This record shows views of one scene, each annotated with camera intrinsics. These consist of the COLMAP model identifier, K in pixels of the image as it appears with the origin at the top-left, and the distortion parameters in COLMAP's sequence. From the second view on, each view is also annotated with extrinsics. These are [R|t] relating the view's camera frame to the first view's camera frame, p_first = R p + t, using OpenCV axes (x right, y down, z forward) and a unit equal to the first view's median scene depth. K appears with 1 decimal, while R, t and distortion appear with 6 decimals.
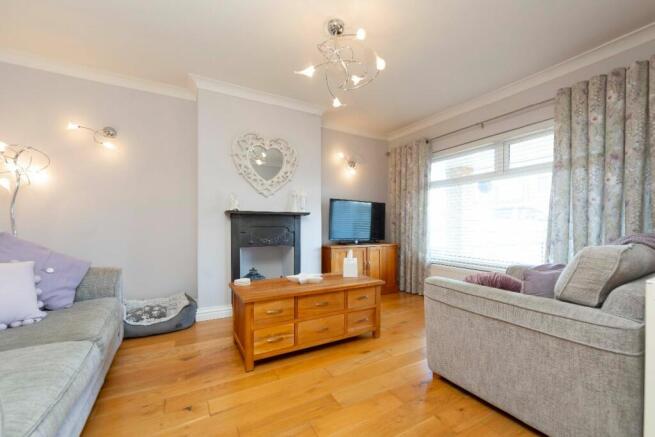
lens RADIAL K [[259.6, 0, 329.1], [0, 259.6, 223.8], [0, 0, 1]] dist [0.001982, 0.000176]
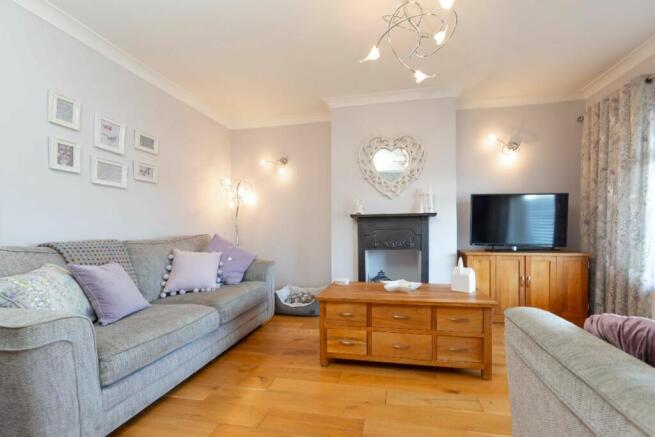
lens RADIAL K [[266.6, 0, 441.6], [0, 266.6, 233.4], [0, 0, 1]] dist [-0.000184, -0.000071]
pose [[0.782354, -0.005558, -0.622809, 0.529898], [0.015137, 0.999834, 0.010093, 0.019061], [0.622650, -0.017324, 0.782309, 0.329429]]
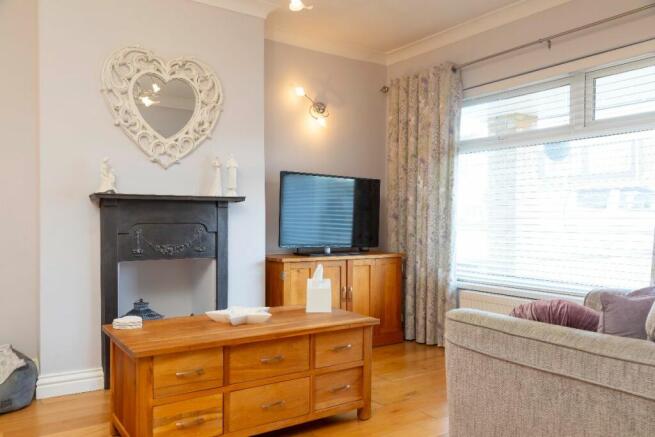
lens RADIAL K [[534.5, 0, 320.0], [0, 534.5, 215.9], [0, 0, 1]] dist [0.012125, 0.002373]
pose [[0.994288, 0.003321, 0.106680, -0.038560], [-0.003505, 0.999993, 0.001540, -0.006311], [-0.106674, -0.001905, 0.994292, -0.144520]]
